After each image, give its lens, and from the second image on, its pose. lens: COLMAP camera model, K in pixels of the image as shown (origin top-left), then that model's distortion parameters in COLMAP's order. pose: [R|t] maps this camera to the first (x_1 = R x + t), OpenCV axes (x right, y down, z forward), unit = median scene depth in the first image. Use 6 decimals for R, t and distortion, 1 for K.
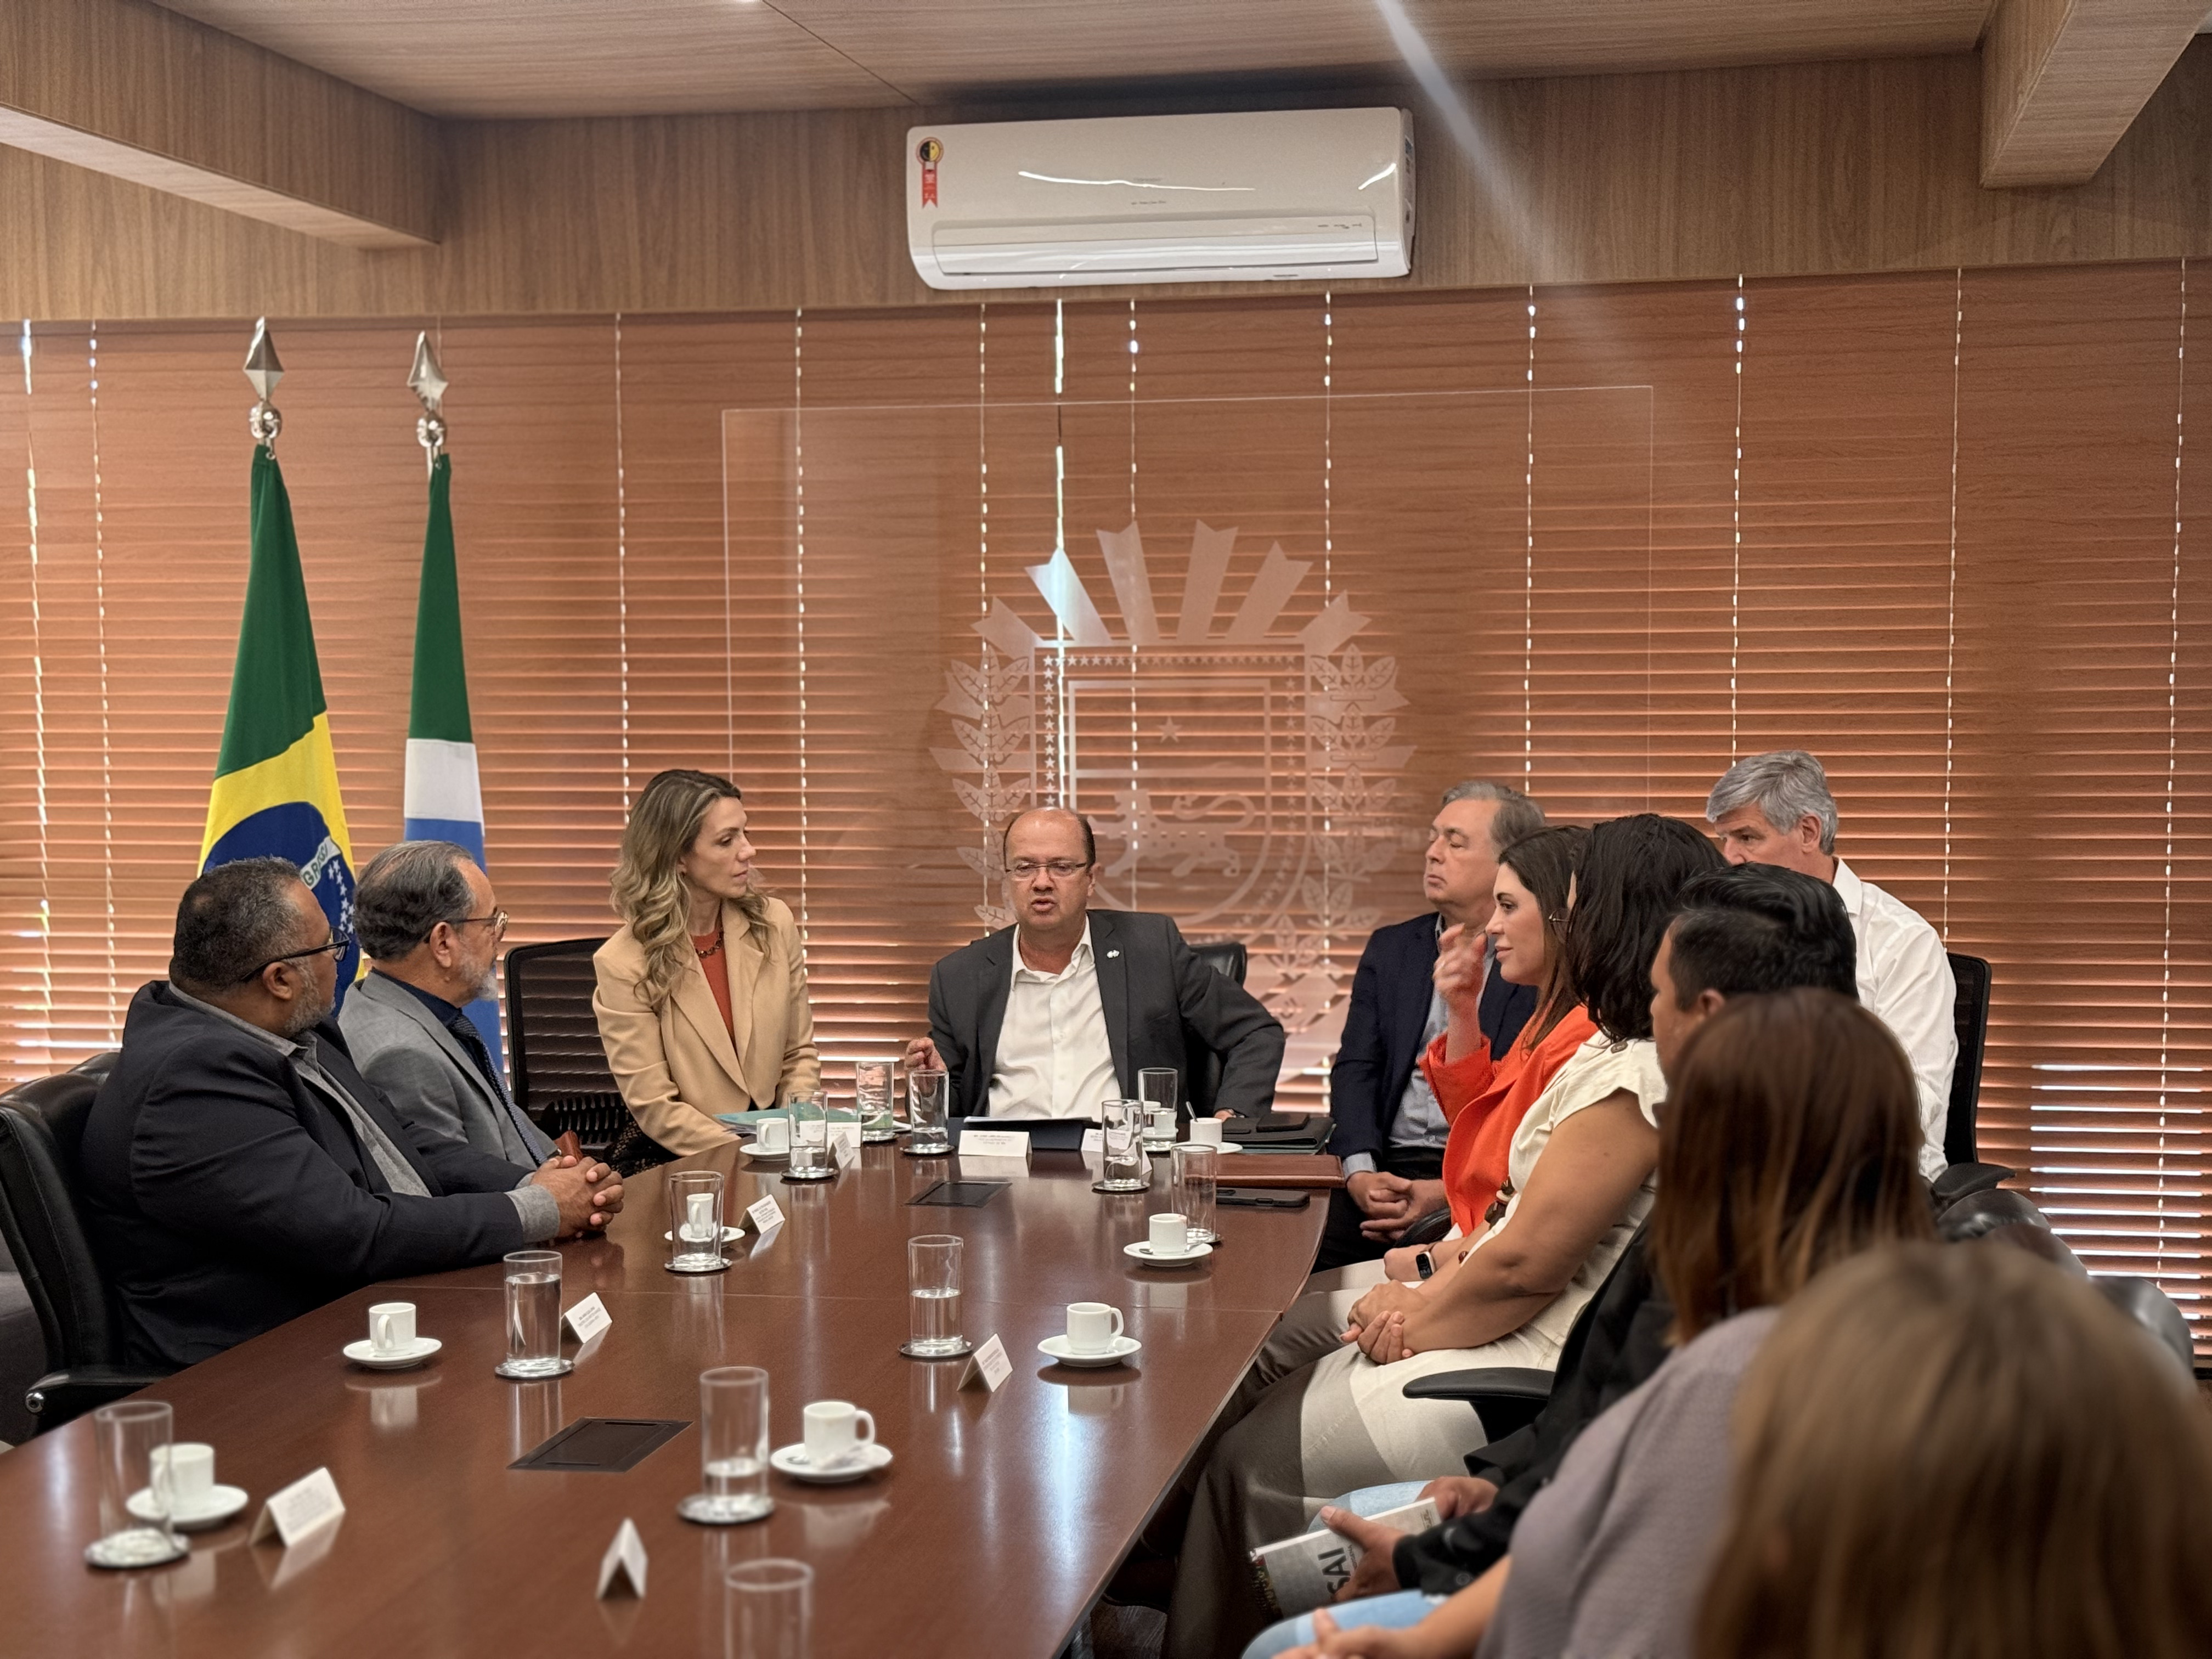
lens RADIAL K [[3259.2, 0, 1106.0], [0, 3259.2, 829.5], [0, 0, 1]] dist [0.152020, -0.027772]
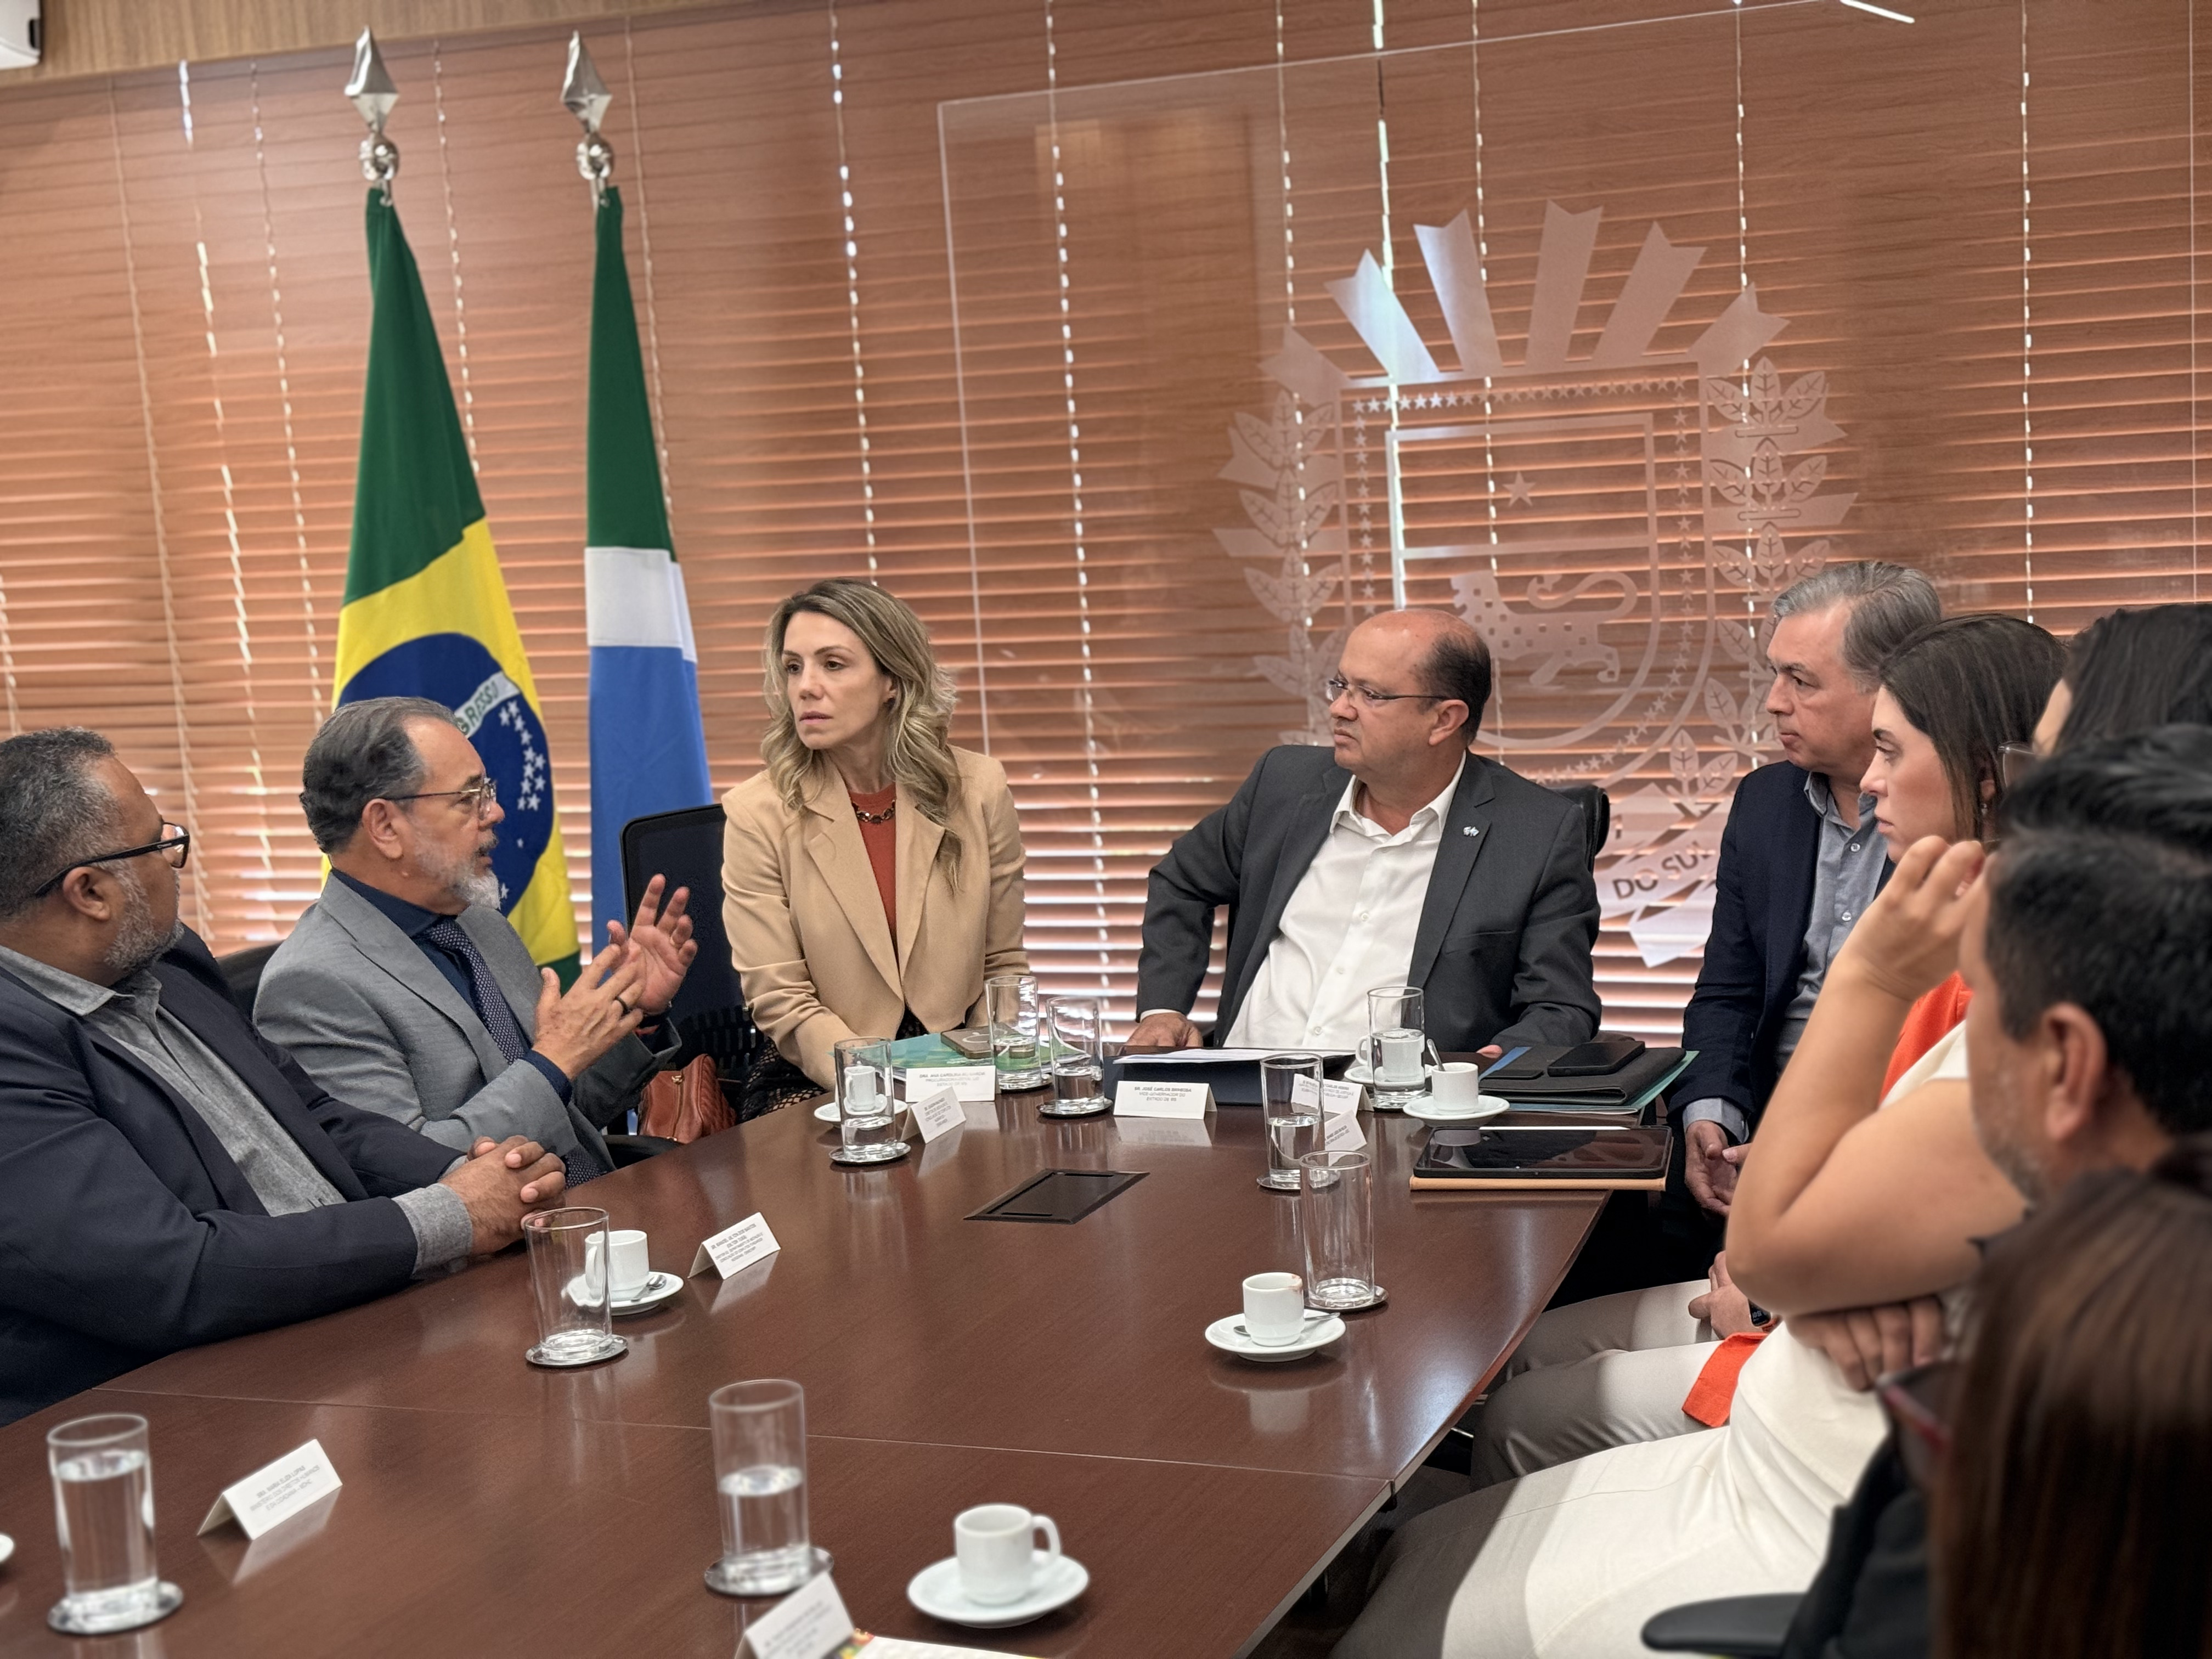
lens RADIAL K [[3259.2, 0, 1106.0], [0, 3259.2, 829.5], [0, 0, 1]] dist [0.152020, -0.027772]
pose [[0.982394, -0.030603, -0.184296, 0.062509], [0.043496, 0.996849, 0.066326, -0.006357], [0.181685, -0.073175, 0.980630, 0.232342]]
